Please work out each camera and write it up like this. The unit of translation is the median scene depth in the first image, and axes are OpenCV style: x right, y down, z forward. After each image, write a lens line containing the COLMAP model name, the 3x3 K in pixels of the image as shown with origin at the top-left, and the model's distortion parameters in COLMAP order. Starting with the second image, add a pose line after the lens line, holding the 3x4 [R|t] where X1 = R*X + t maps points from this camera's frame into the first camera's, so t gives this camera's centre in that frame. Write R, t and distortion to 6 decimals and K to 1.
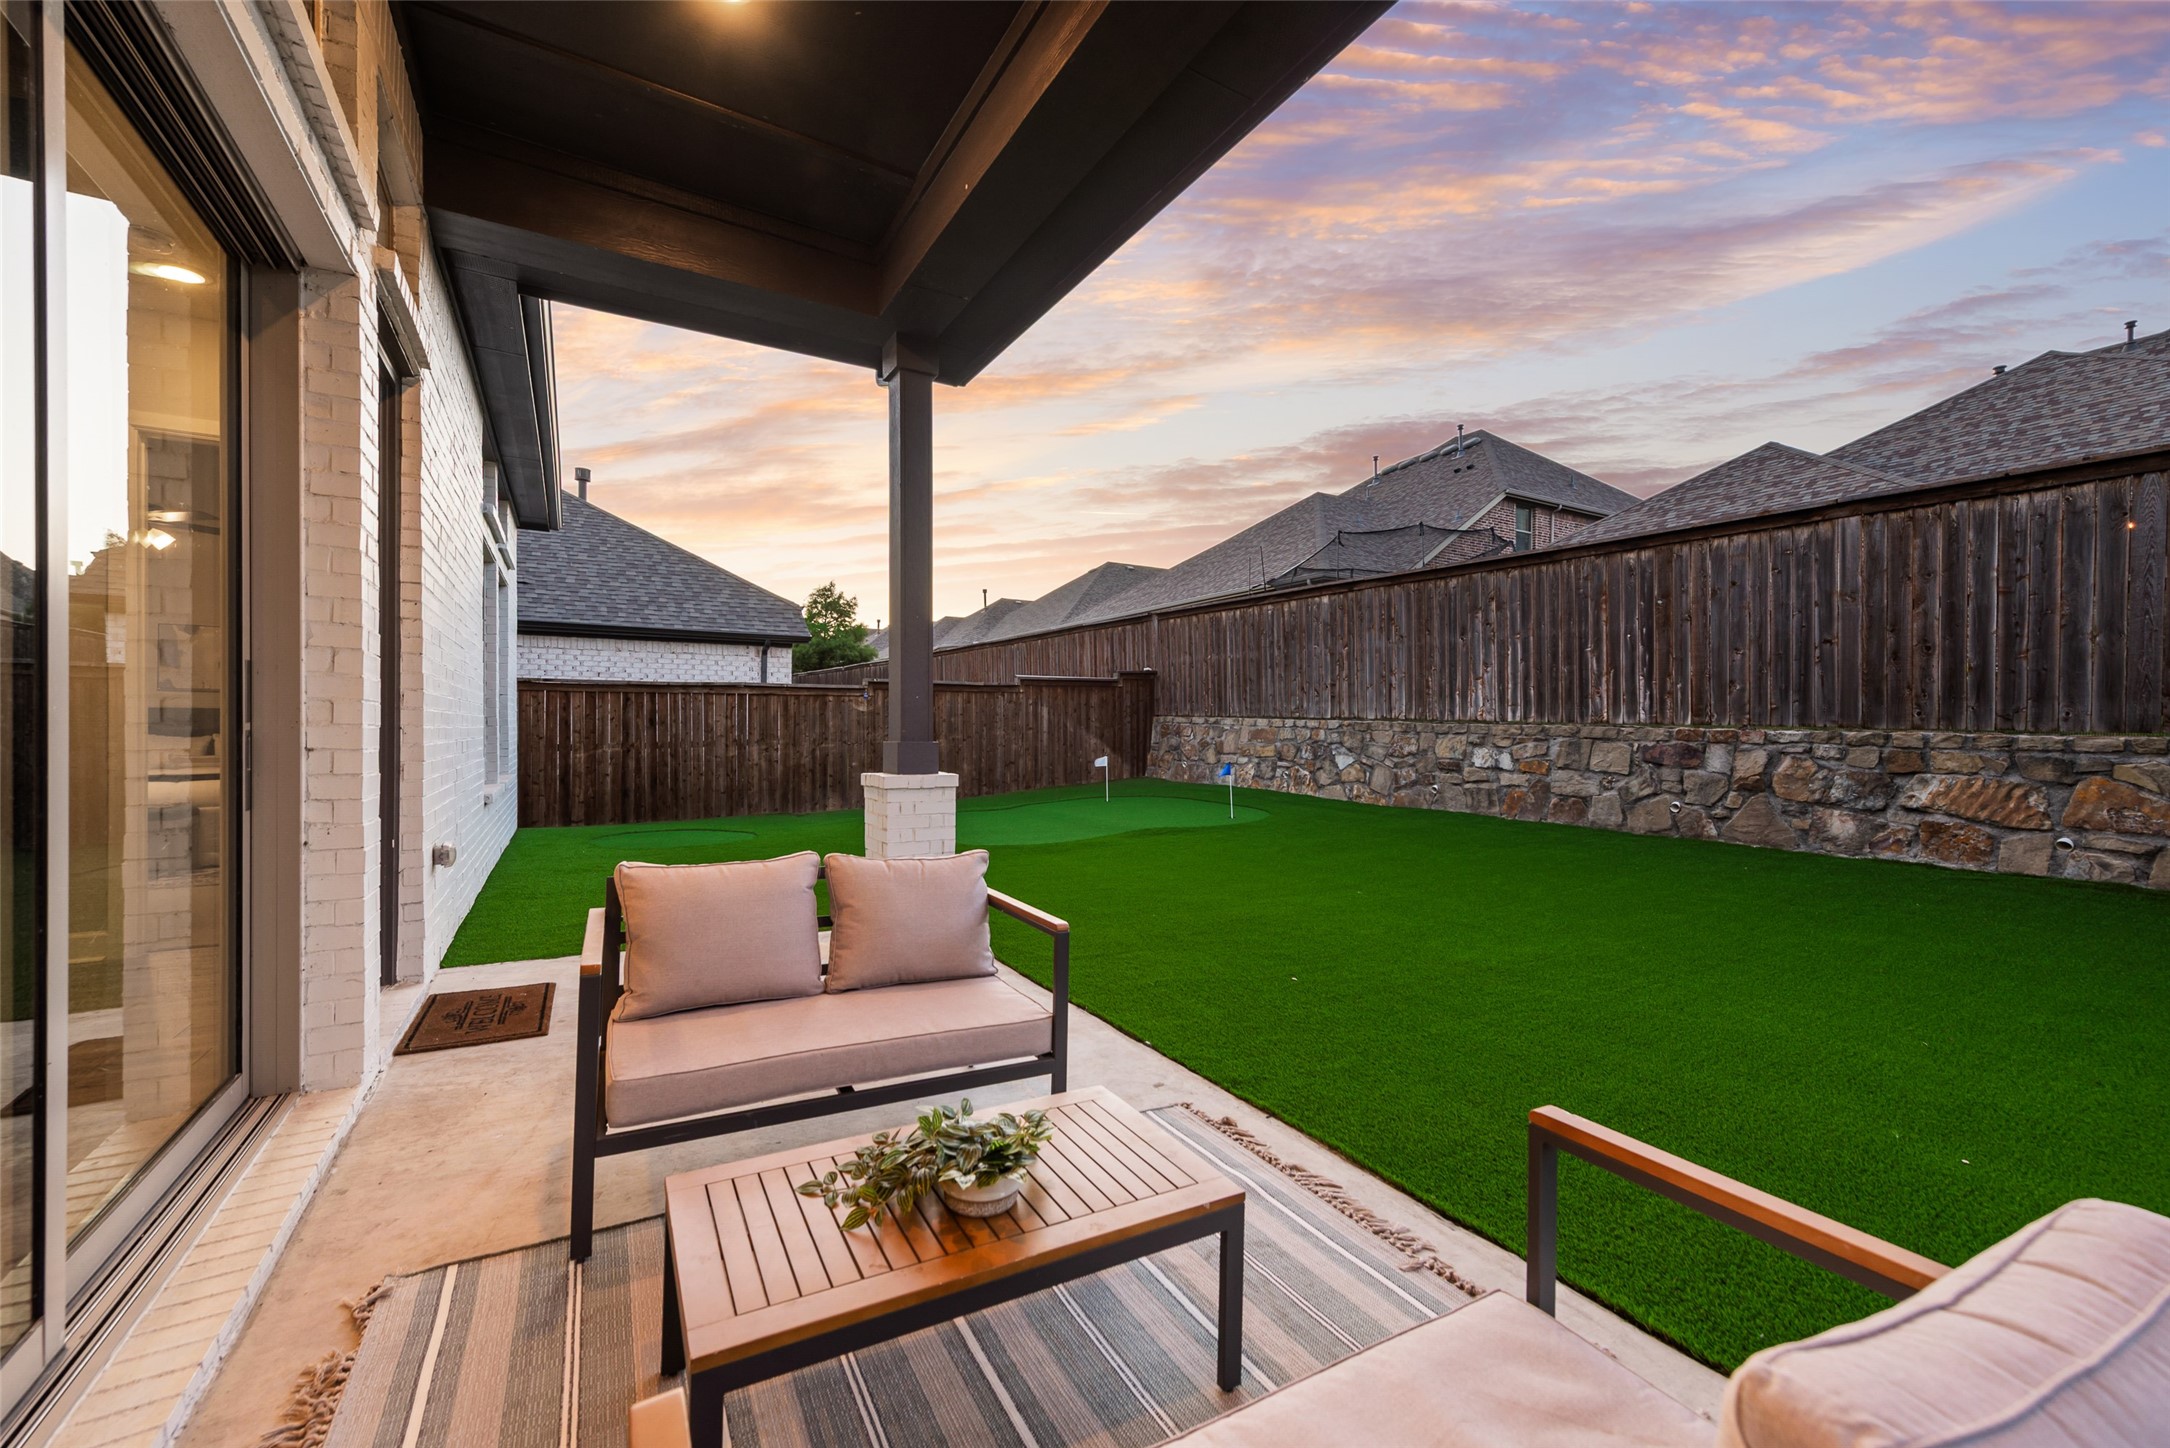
lens RADIAL K [[848.4, 0, 1076.1], [0, 848.4, 723.4], [0, 0, 1]] dist [0.011771, -0.000359]
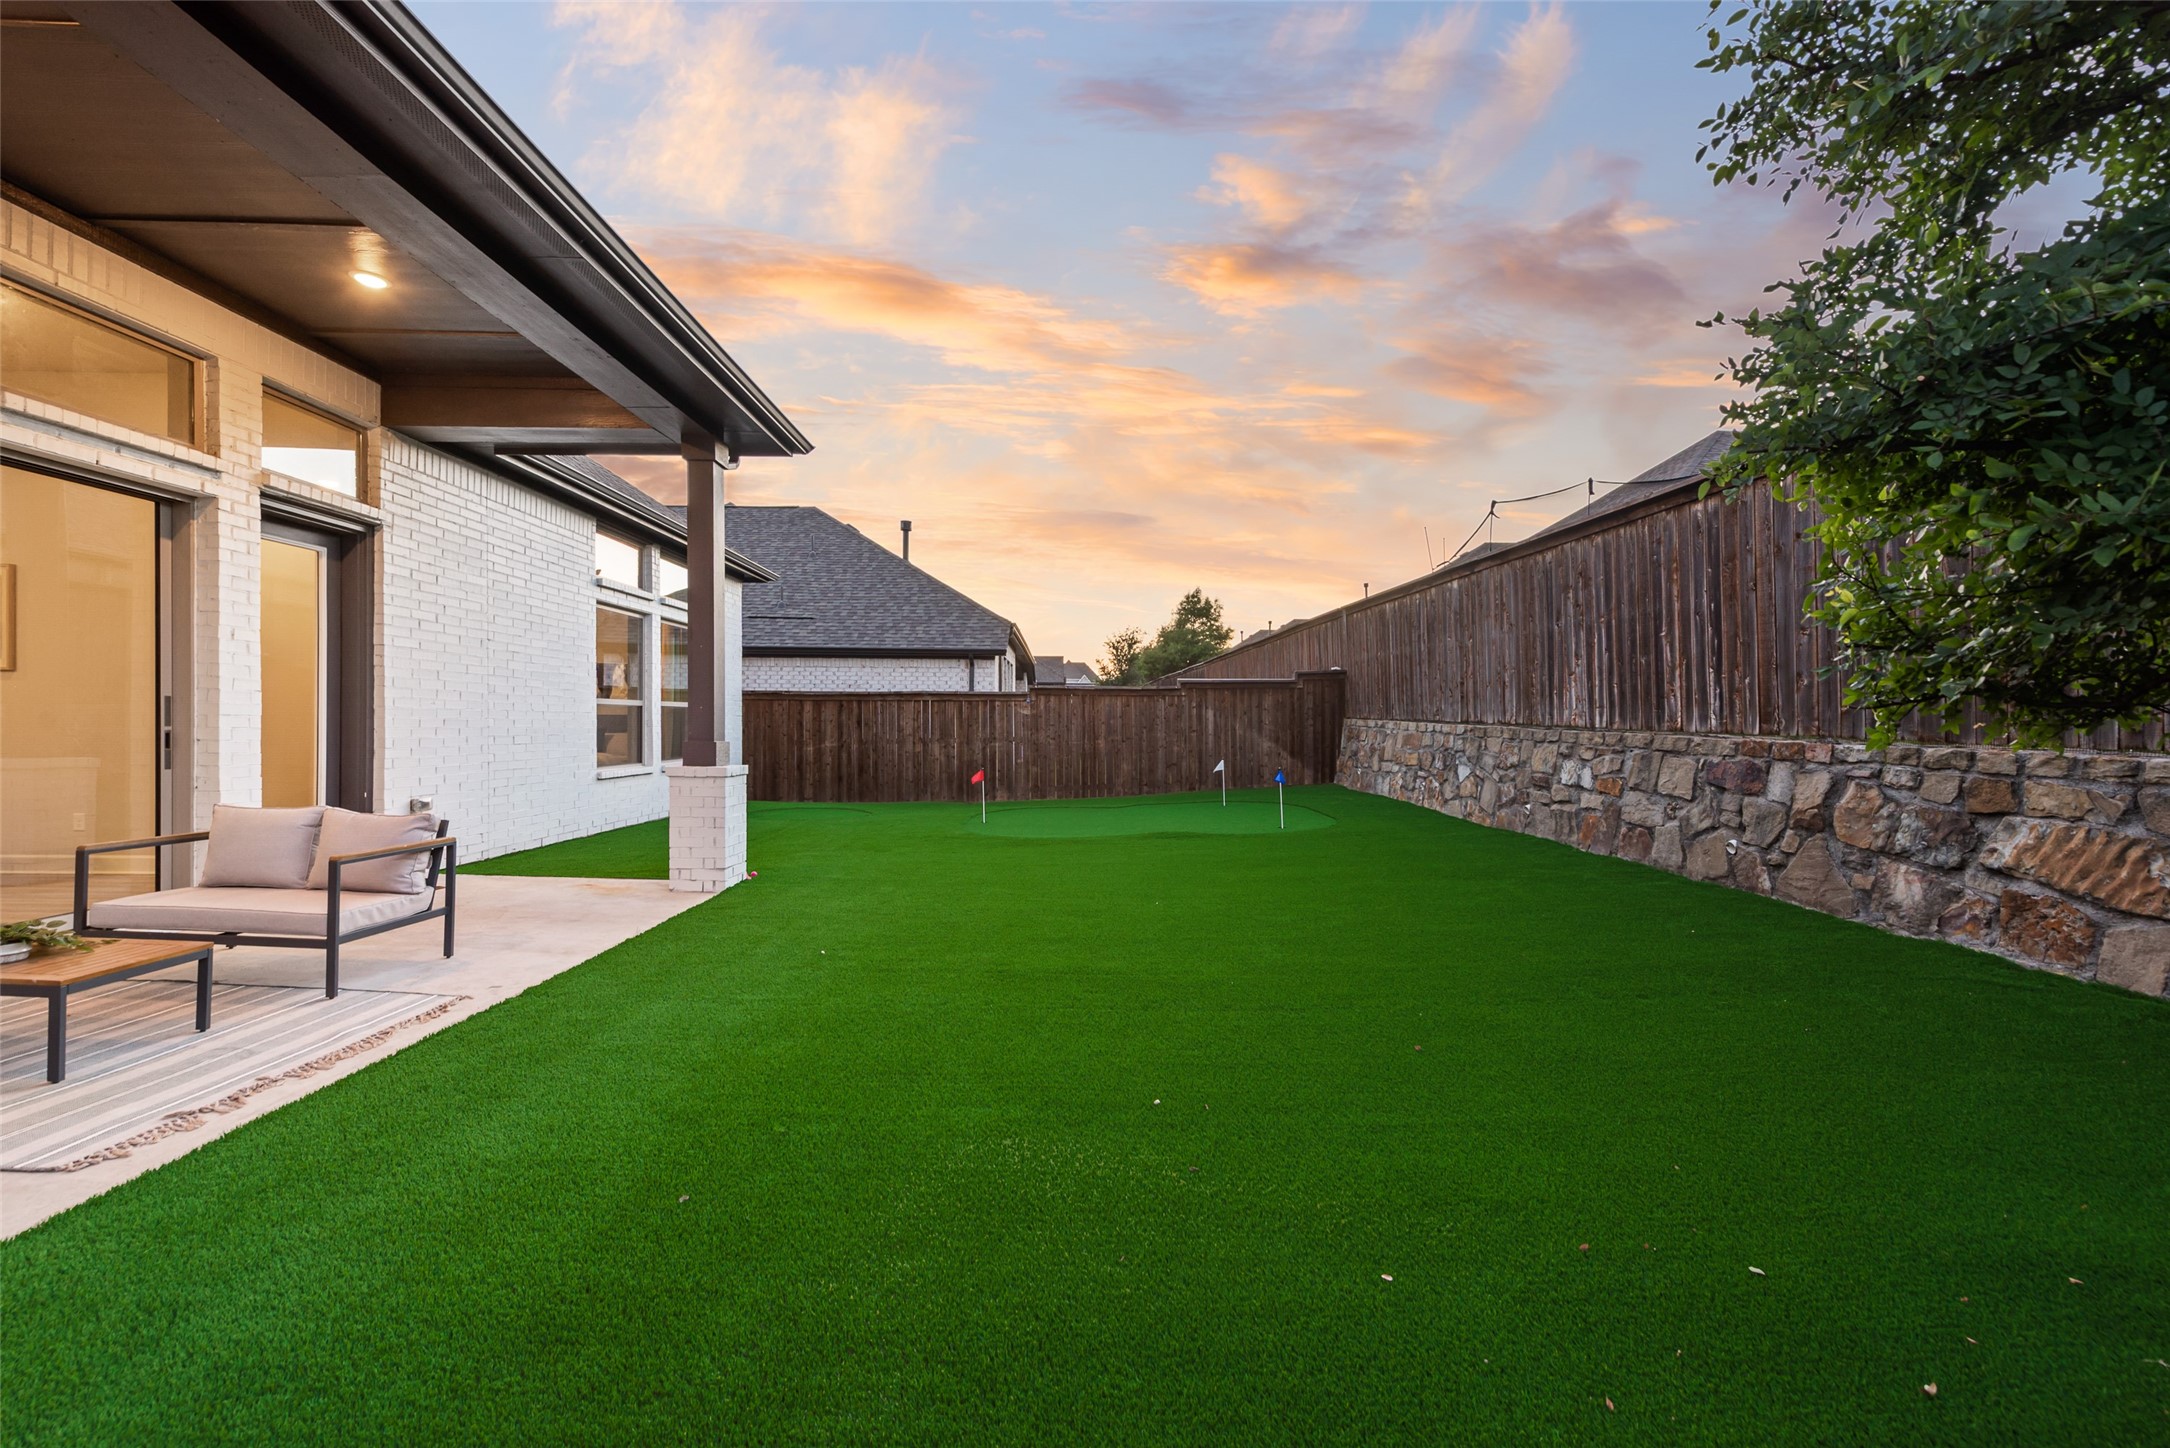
lens RADIAL K [[848.4, 0, 1076.1], [0, 848.4, 723.4], [0, 0, 1]] dist [0.011771, -0.000359]
pose [[0.868801, 0.004194, -0.495143, 0.520719], [-0.004381, 0.999990, 0.000782, -0.005245], [0.495142, 0.001490, 0.868811, 0.078099]]
